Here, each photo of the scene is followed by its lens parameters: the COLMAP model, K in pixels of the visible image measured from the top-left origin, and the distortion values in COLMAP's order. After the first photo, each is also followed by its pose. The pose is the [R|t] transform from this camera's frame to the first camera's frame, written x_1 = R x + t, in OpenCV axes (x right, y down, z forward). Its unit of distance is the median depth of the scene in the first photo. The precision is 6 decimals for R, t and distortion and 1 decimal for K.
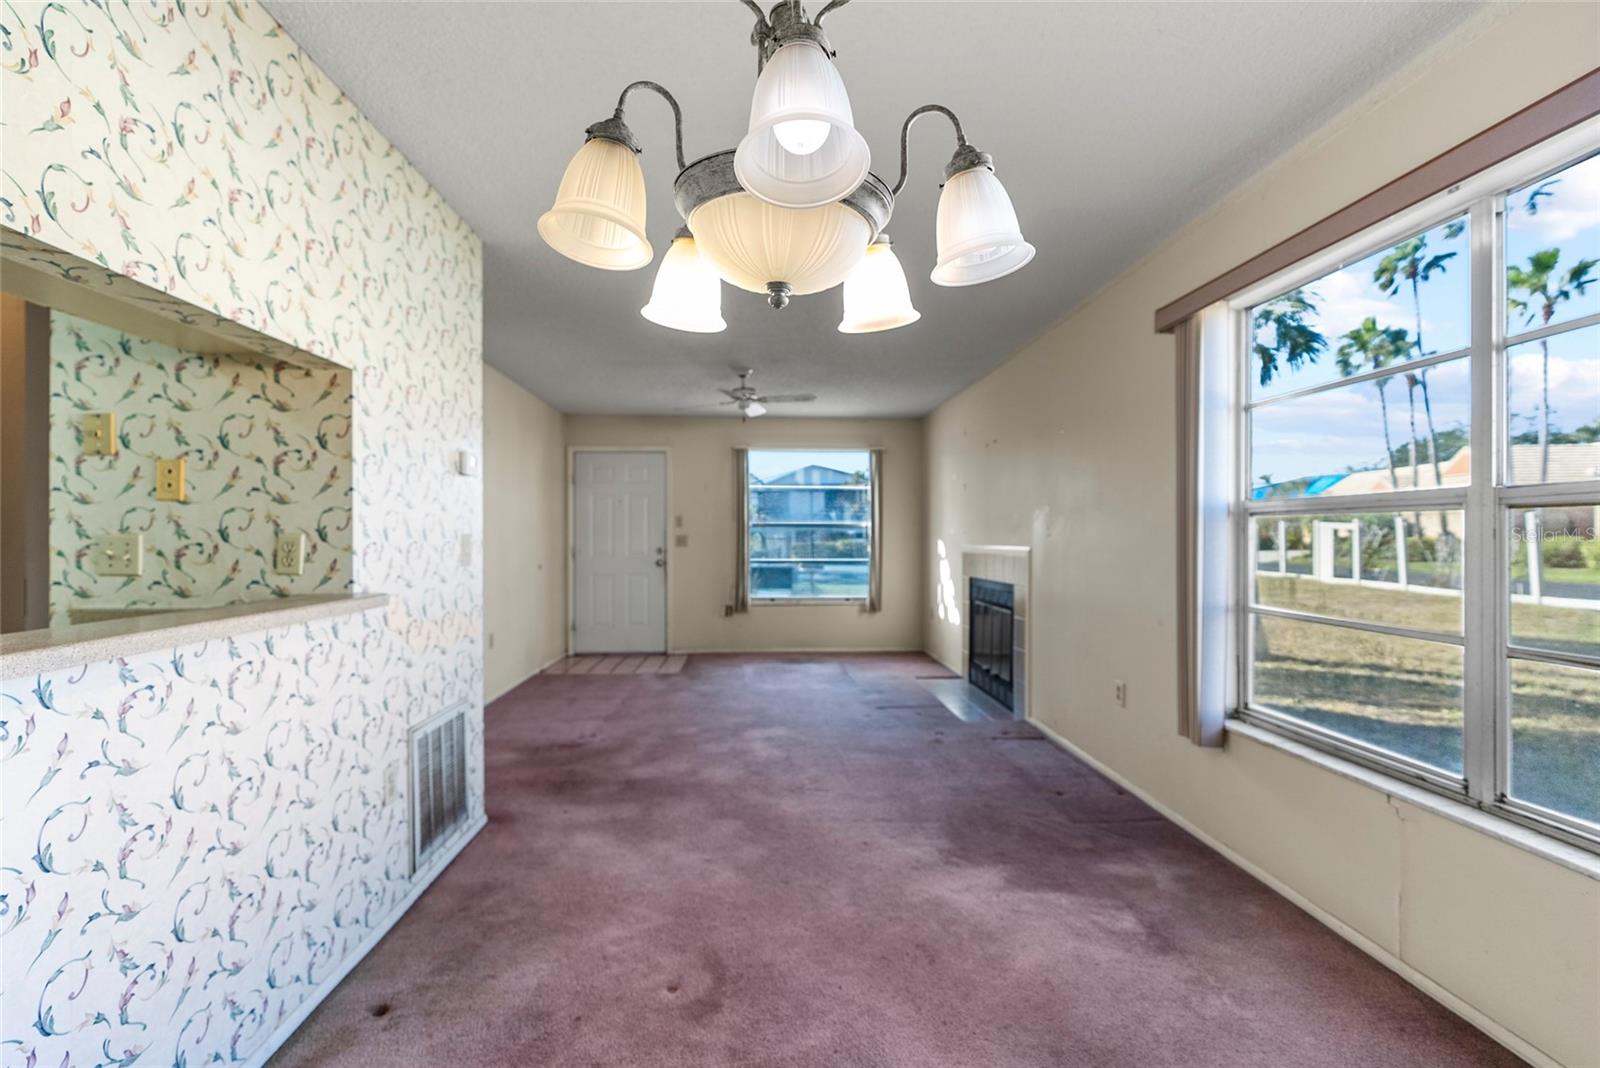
lens RADIAL K [[724.9, 0, 797.9], [0, 724.9, 535.8], [0, 0, 1]] dist [-0.016836, 0.005650]
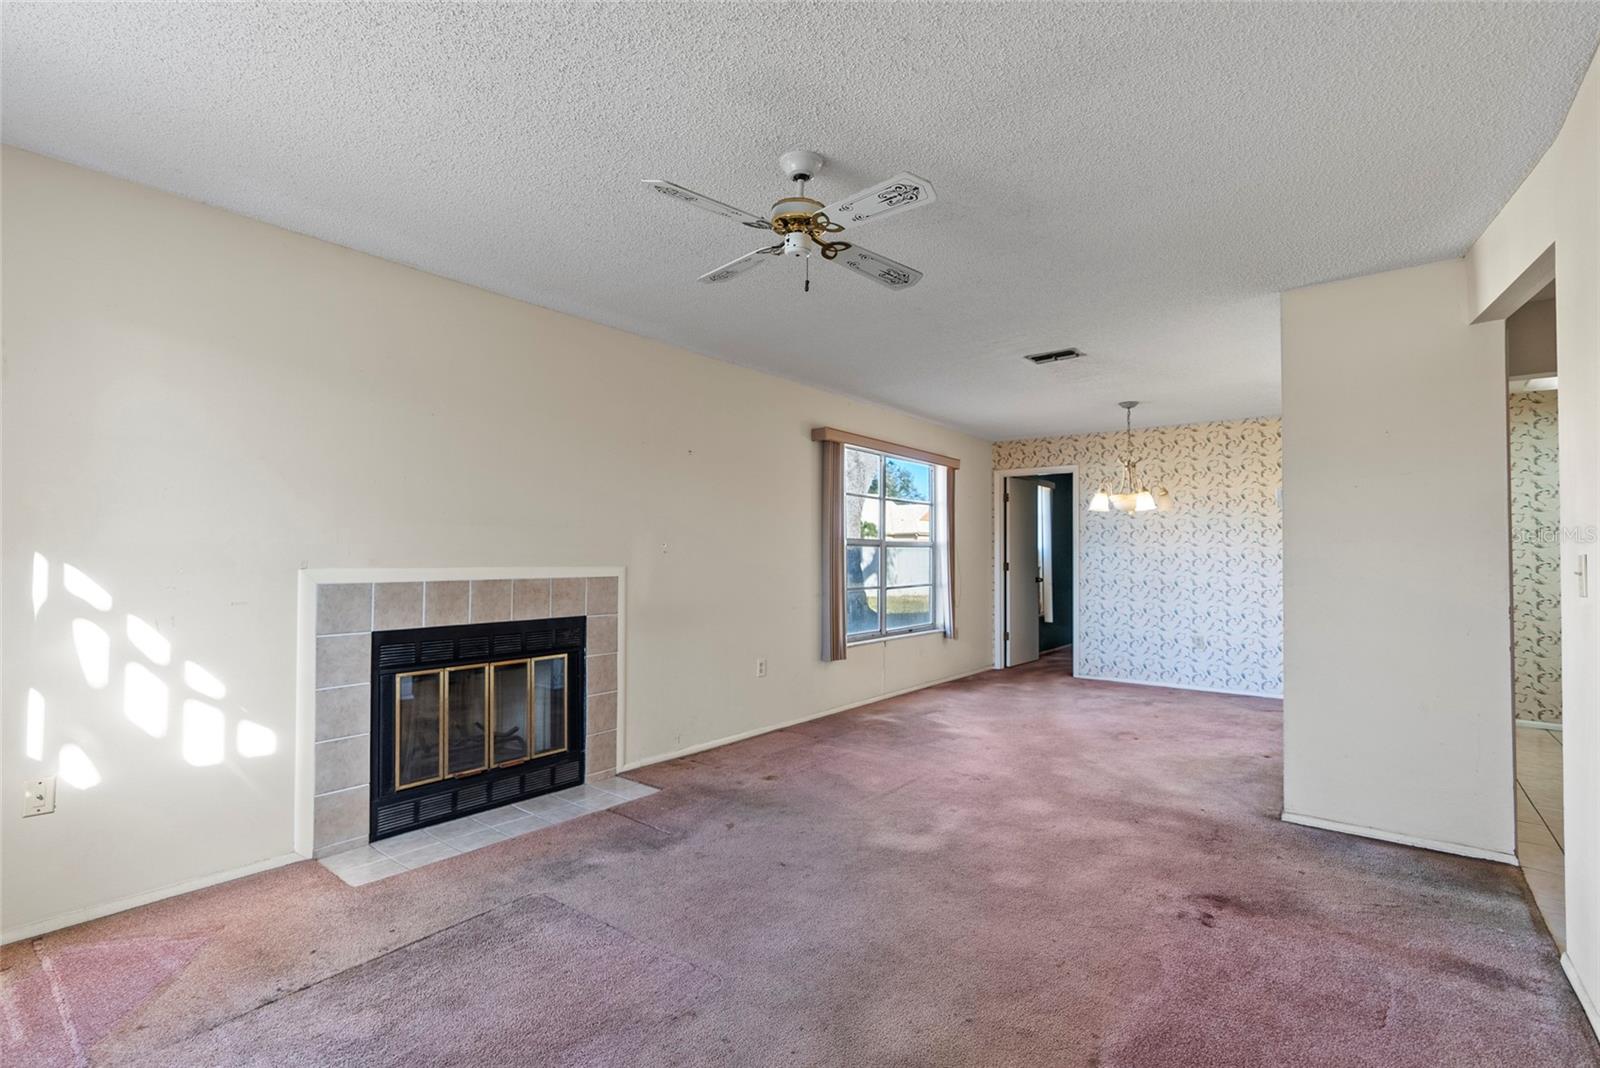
lens RADIAL K [[724.9, 0, 797.9], [0, 724.9, 535.8], [0, 0, 1]] dist [-0.016836, 0.005650]
pose [[-0.739779, 0.013529, 0.672714, -0.646908], [-0.003509, 0.999707, -0.023964, -0.002849], [-0.672841, -0.020089, -0.739515, 2.368988]]
